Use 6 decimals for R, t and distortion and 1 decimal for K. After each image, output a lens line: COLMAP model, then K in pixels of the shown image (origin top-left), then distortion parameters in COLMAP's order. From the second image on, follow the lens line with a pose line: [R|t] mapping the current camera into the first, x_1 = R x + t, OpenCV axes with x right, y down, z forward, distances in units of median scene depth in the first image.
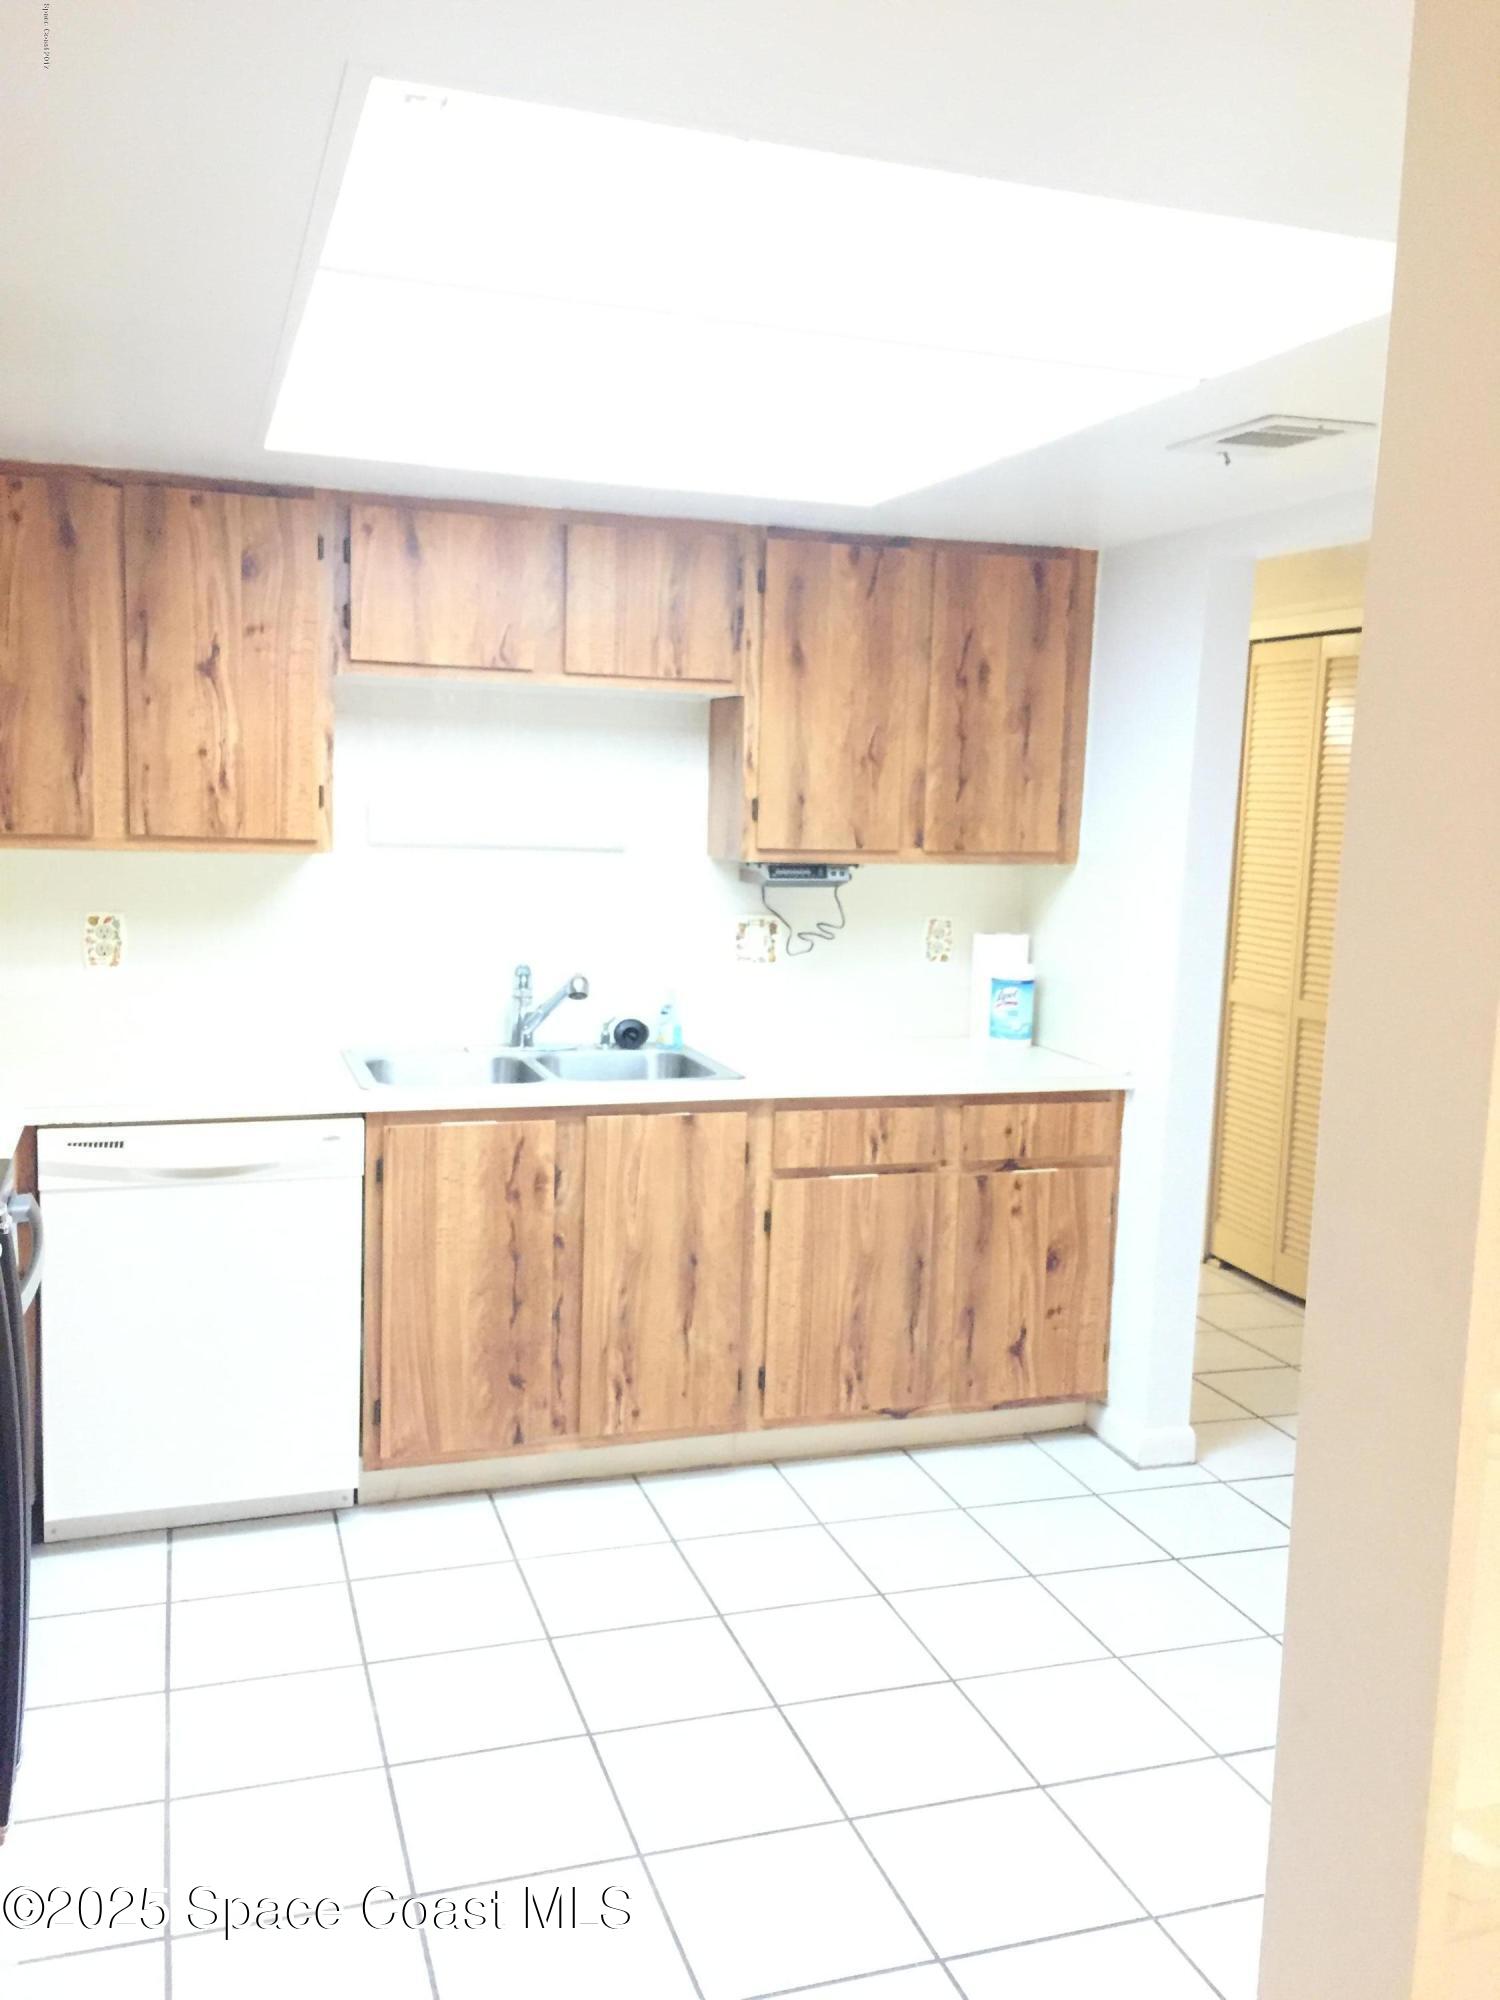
lens RADIAL K [[1711.3, 0, 750.0], [0, 1711.3, 1004.6], [0, 0, 1]] dist [0.046366, -0.004292]
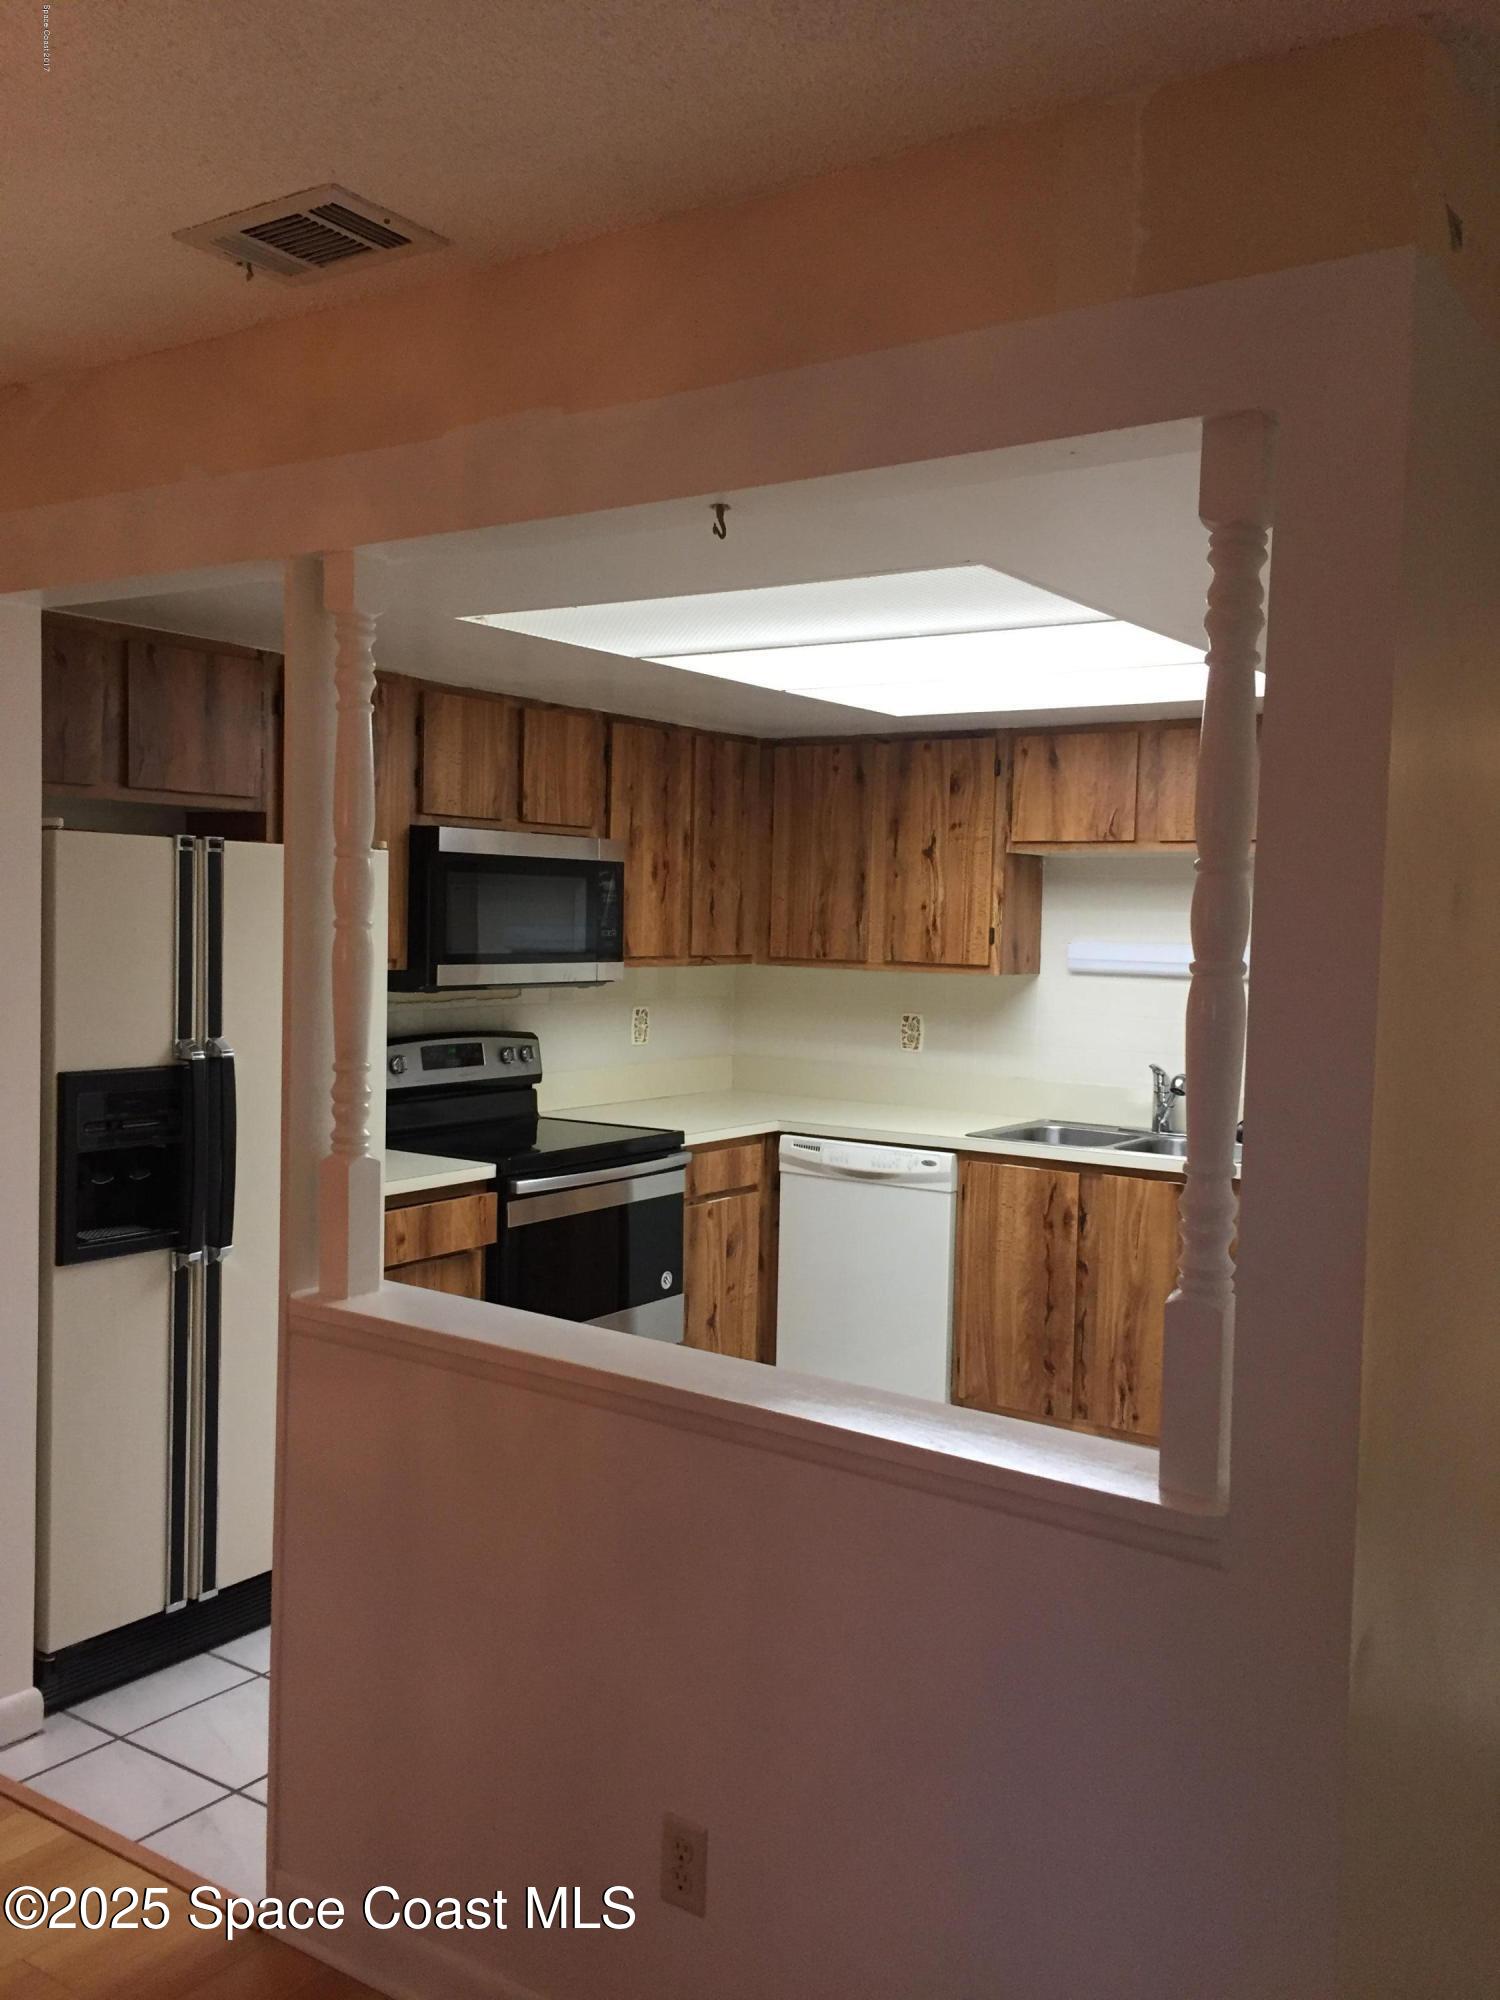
lens RADIAL K [[1711.3, 0, 752.6], [0, 1711.3, 999.4], [0, 0, 1]] dist [0.046366, -0.004292]
pose [[0.601406, 0.023103, -0.798609, 0.800343], [-0.106018, 0.993050, -0.051110, 0.028028], [0.791878, 0.115404, 0.599676, -0.021237]]
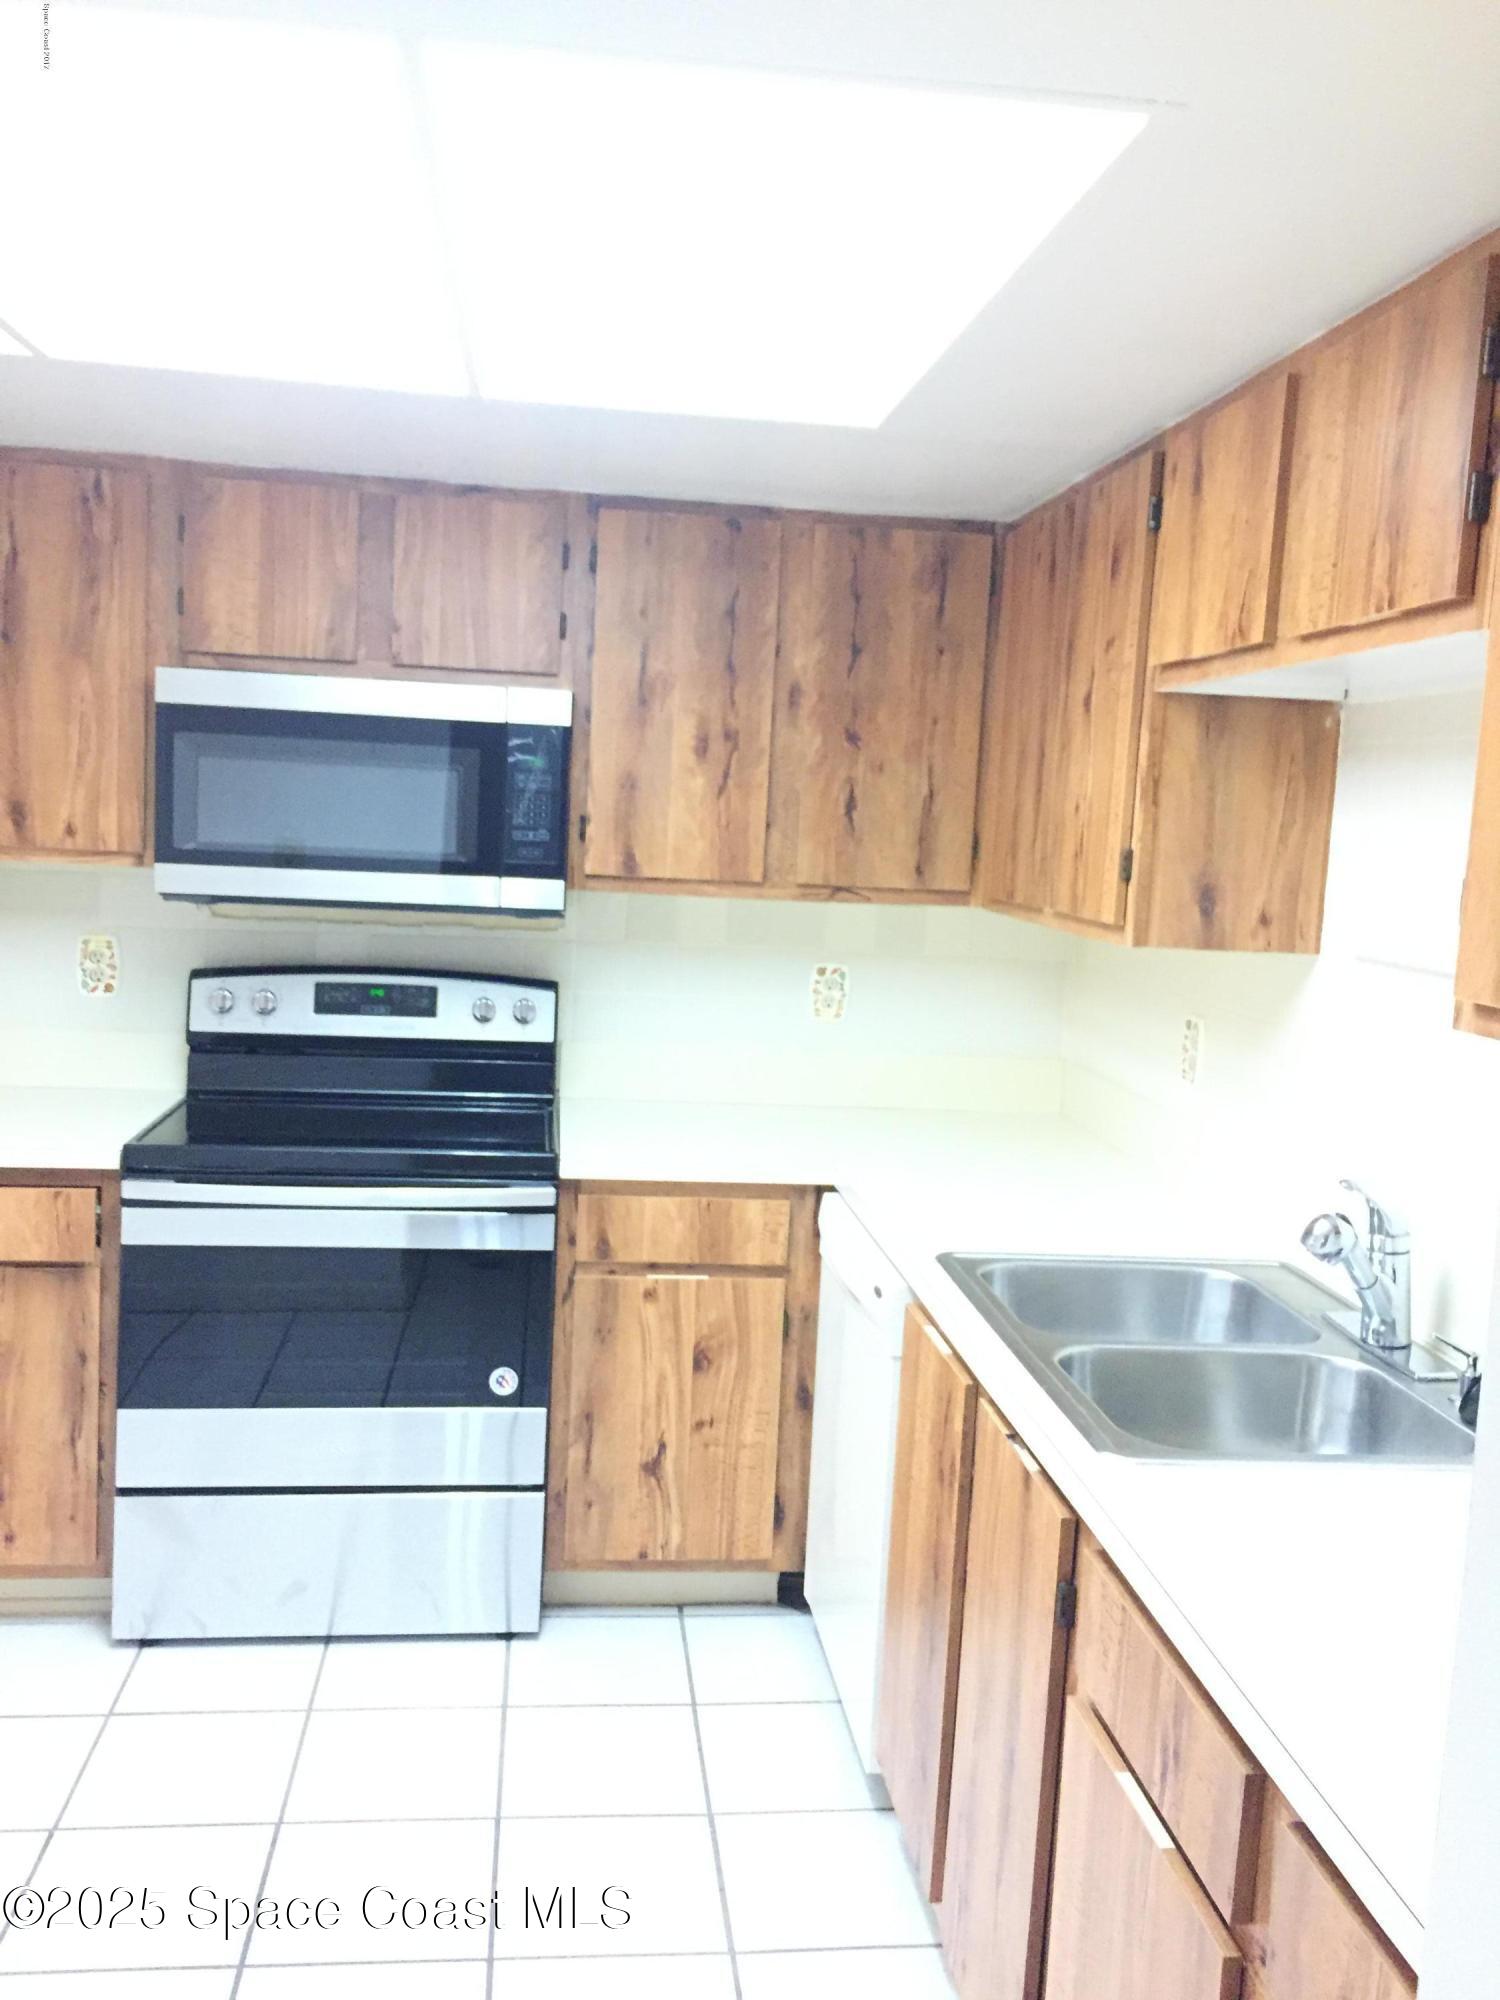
lens RADIAL K [[1711.3, 0, 748.5], [0, 1711.3, 998.1], [0, 0, 1]] dist [0.046366, -0.004292]
pose [[-0.200592, 0.066556, -0.977412, 0.487080], [-0.180311, 0.978137, 0.103611, -0.114940], [0.962939, 0.197022, -0.184205, 1.010985]]
